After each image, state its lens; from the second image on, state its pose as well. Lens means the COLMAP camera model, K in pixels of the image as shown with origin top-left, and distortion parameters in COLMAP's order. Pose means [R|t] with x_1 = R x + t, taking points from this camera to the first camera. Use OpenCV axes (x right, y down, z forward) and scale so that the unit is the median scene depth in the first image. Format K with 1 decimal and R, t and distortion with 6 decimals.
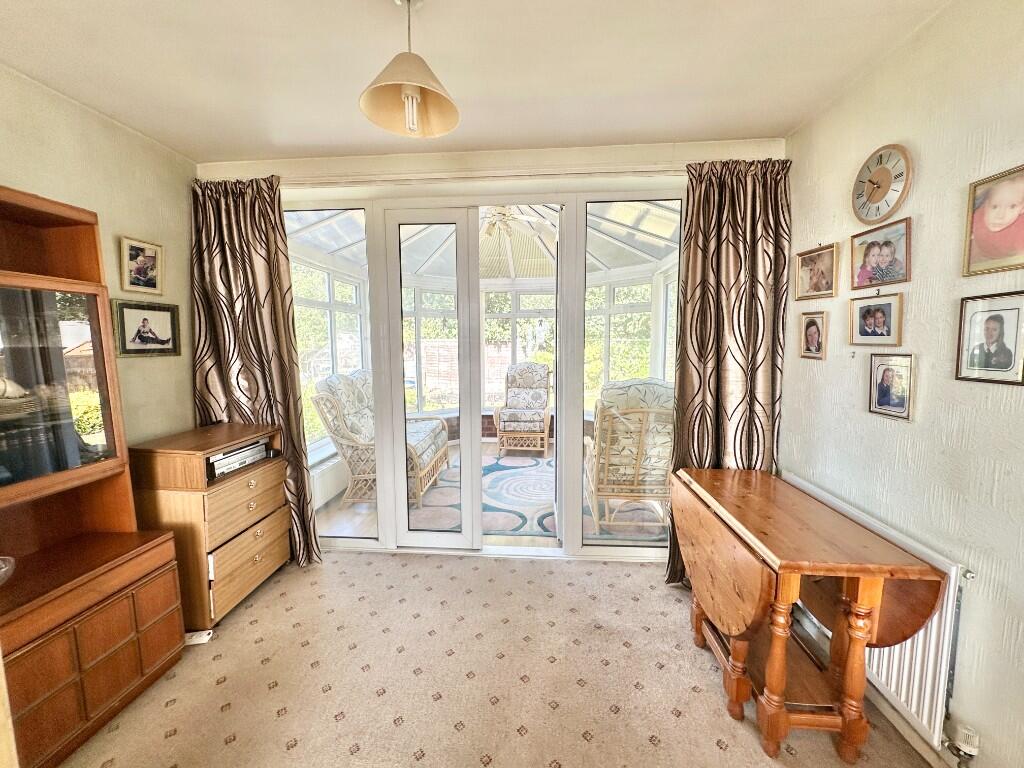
lens RADIAL K [[408.1, 0, 510.4], [0, 408.1, 384.8], [0, 0, 1]] dist [-0.000704, 0.000445]
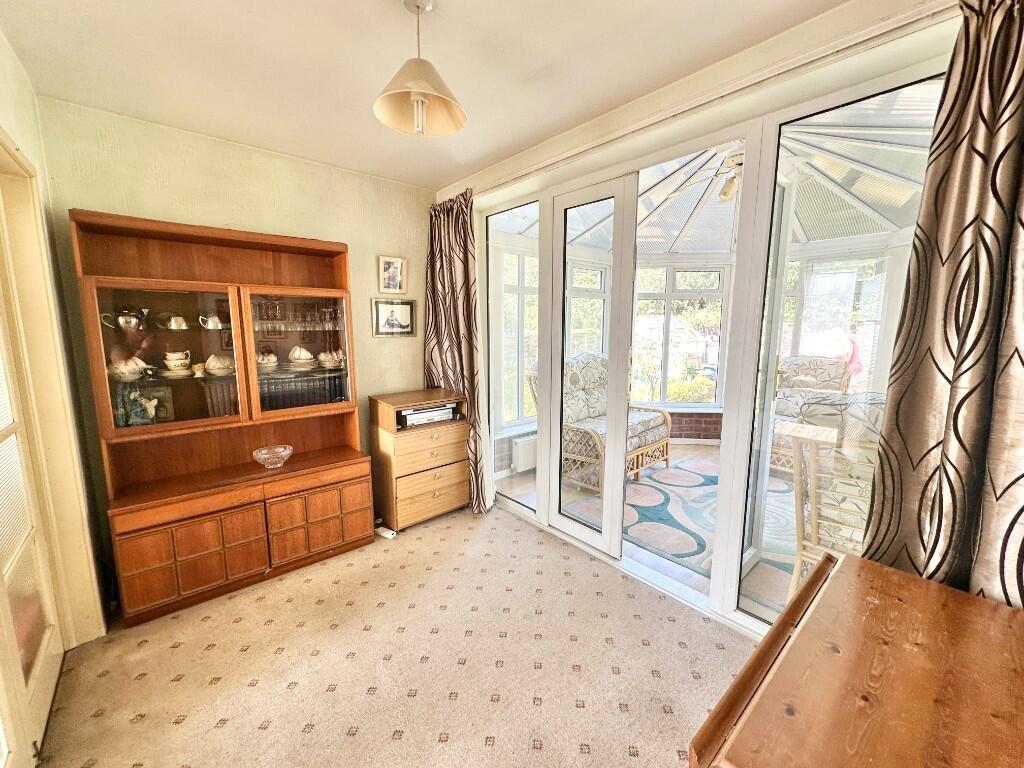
lens RADIAL K [[408.1, 0, 513.0], [0, 408.1, 383.3], [0, 0, 1]] dist [-0.000704, 0.000445]
pose [[0.718956, 0.106931, -0.686781, 0.461861], [-0.077722, 0.994266, 0.073443, -0.046084], [0.690696, 0.000575, 0.723145, 0.248861]]
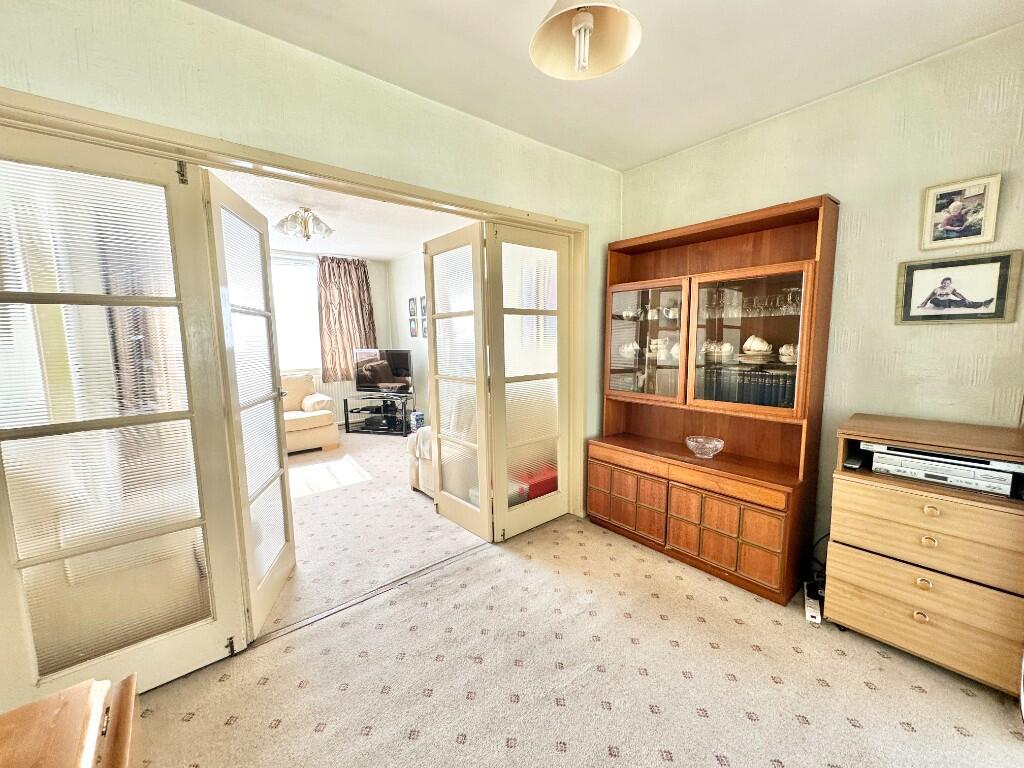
lens RADIAL K [[408.1, 0, 512.5], [0, 408.1, 385.1], [0, 0, 1]] dist [-0.000704, 0.000445]
pose [[-0.708934, 0.104014, -0.697563, 0.354697], [-0.050922, 0.978935, 0.197722, -0.069260], [0.703434, 0.175693, -0.688704, 1.019489]]
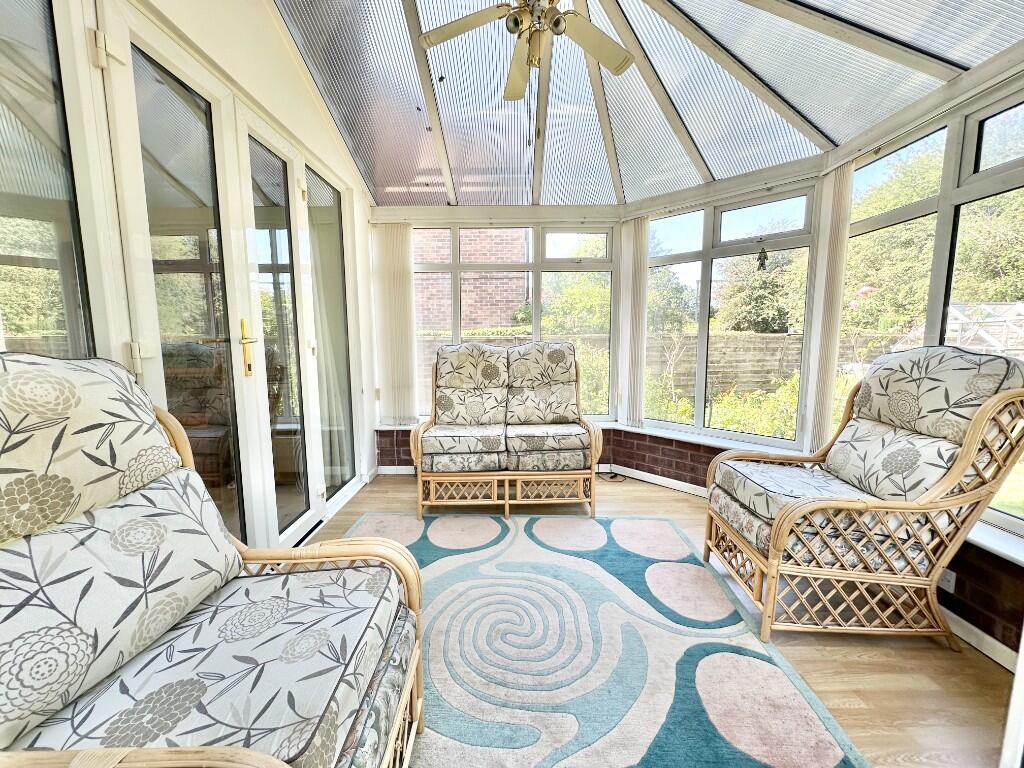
lens RADIAL K [[408.1, 0, 512.2], [0, 408.1, 384.9], [0, 0, 1]] dist [-0.000704, 0.000445]
pose [[0.085436, 0.125416, -0.988419, 0.898309], [-0.100543, 0.988067, 0.116681, -0.088703], [0.991258, 0.089410, 0.097026, 1.893478]]
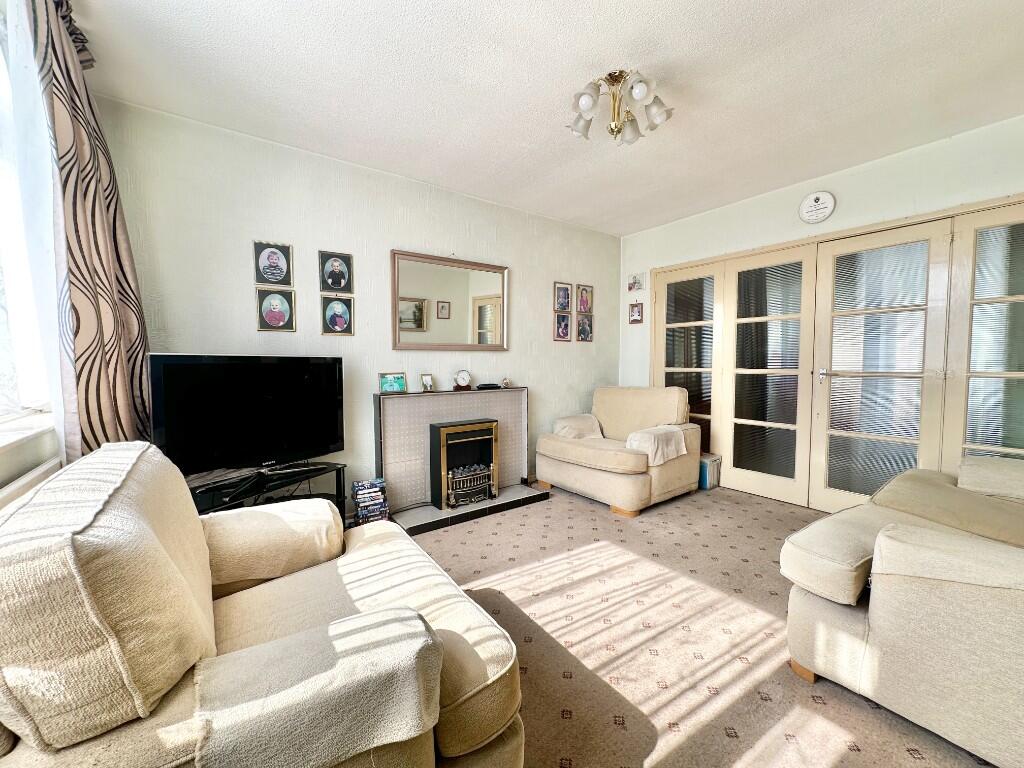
lens RADIAL K [[408.1, 0, 510.0], [0, 408.1, 379.4], [0, 0, 1]] dist [-0.000704, 0.000445]
pose [[0.663788, 0.042557, -0.746709, 0.267285], [-0.084275, 0.996277, -0.018137, 0.309539], [0.743157, 0.074968, 0.664904, -1.748380]]
